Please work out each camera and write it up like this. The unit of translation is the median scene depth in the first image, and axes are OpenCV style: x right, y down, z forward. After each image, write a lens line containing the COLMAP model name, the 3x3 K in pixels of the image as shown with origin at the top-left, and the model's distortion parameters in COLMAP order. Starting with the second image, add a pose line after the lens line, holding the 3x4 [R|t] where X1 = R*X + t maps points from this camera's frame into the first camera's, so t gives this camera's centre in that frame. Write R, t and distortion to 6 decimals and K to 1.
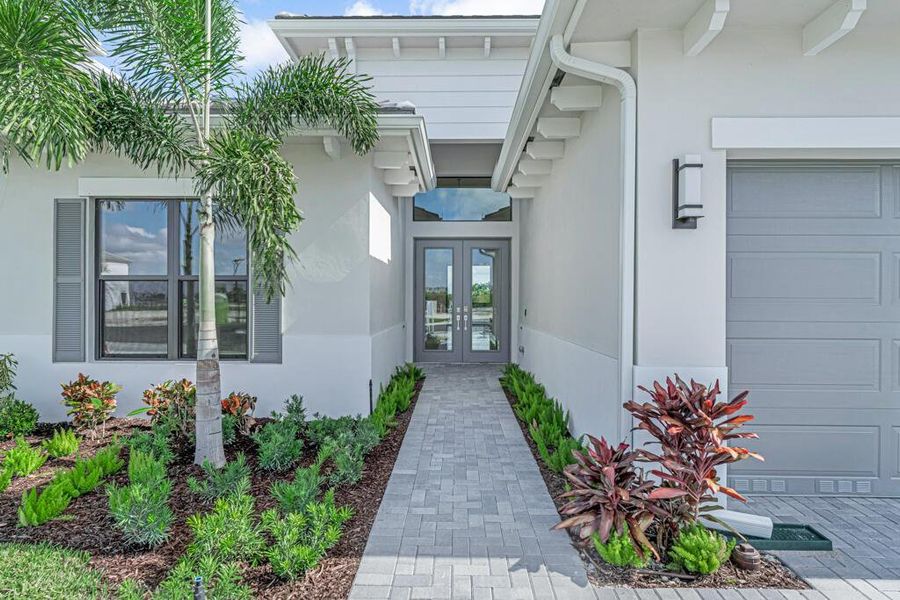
lens RADIAL K [[450.0, 0, 450.0], [0, 450.0, 300.0], [0, 0, 1]] dist [0.000302, -0.000074]
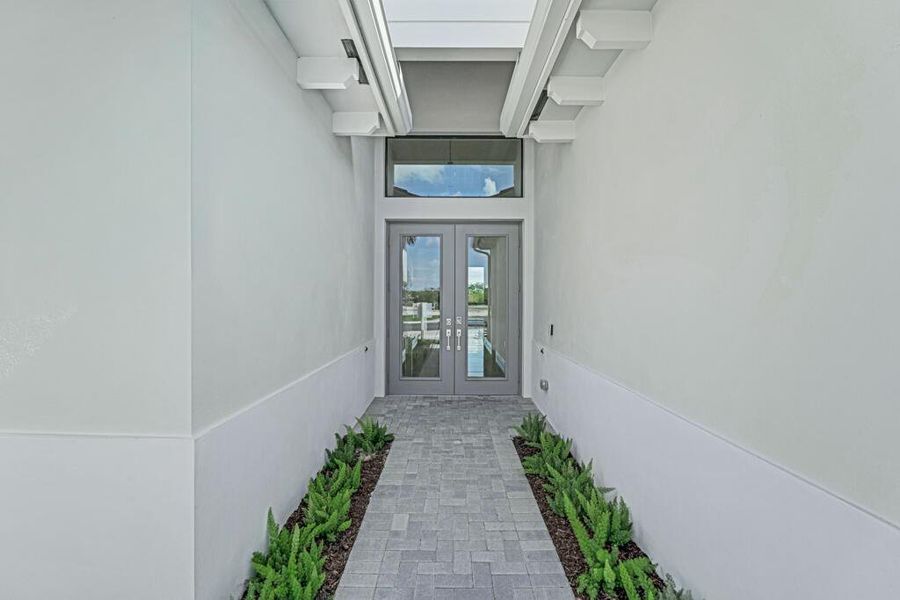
lens RADIAL K [[372.2, 0, 450.0], [0, 372.2, 300.0], [0, 0, 1]] dist [-0.002130, -0.000127]
pose [[0.999919, -0.000107, 0.012720, 0.016033], [0.000014, 0.999973, 0.007359, -0.020079], [-0.012720, -0.007359, 0.999892, 0.495960]]
